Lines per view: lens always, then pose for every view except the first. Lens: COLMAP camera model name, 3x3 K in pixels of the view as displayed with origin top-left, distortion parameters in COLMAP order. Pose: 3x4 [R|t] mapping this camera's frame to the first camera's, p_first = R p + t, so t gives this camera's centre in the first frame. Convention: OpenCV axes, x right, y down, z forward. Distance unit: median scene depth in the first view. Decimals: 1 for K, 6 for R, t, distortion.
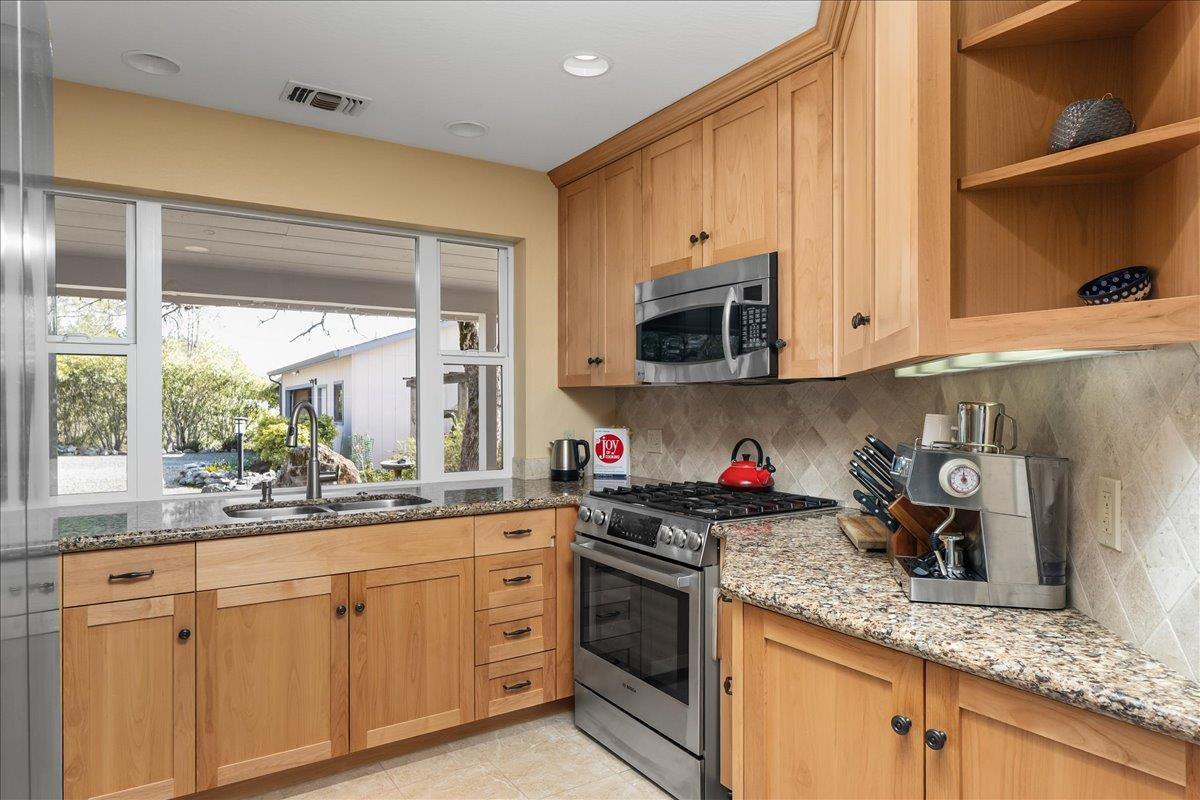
lens RADIAL K [[737.4, 0, 600.5], [0, 737.4, 402.1], [0, 0, 1]] dist [0.001631, -0.001132]
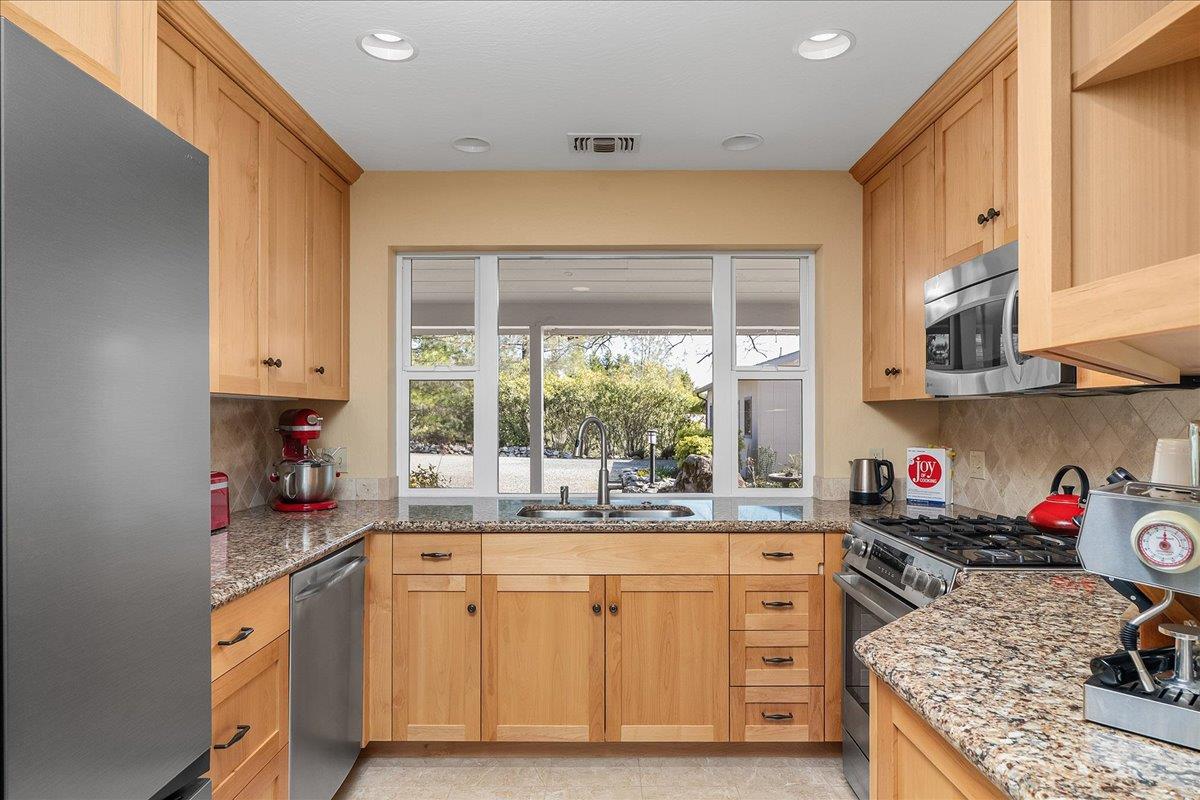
lens RADIAL K [[709.2, 0, 601.1], [0, 709.2, 412.4], [0, 0, 1]] dist [-0.002261, 0.001447]
pose [[0.835191, -0.001463, -0.549958, 0.194802], [-0.001793, 0.999984, -0.005383, -0.001643], [0.549957, 0.005481, 0.835175, 0.106602]]
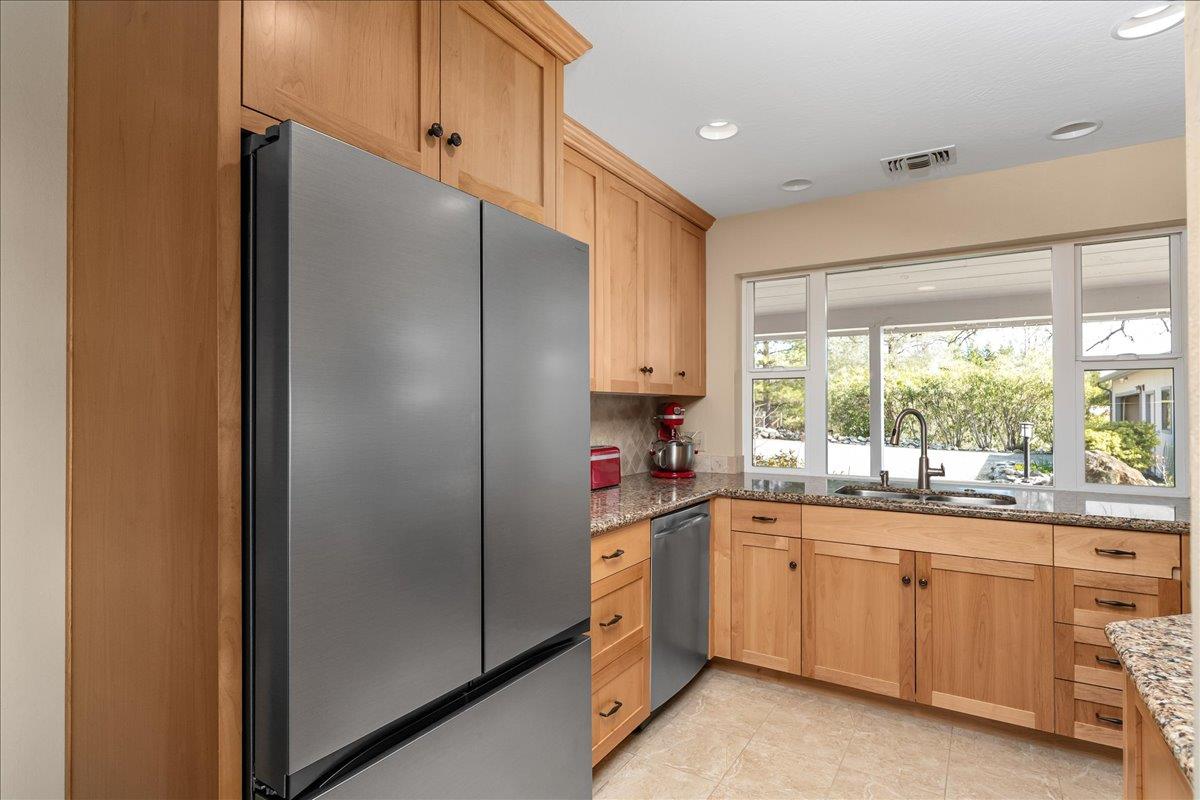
lens RADIAL K [[612.9, 0, 600.0], [0, 612.9, 400.0], [0, 0, 1]] dist [-0.001014, -0.000307]
pose [[0.416780, -0.010082, -0.908952, 0.304661], [-0.002322, 0.999923, -0.012156, -0.001634], [0.909005, 0.007177, 0.416724, 0.097667]]
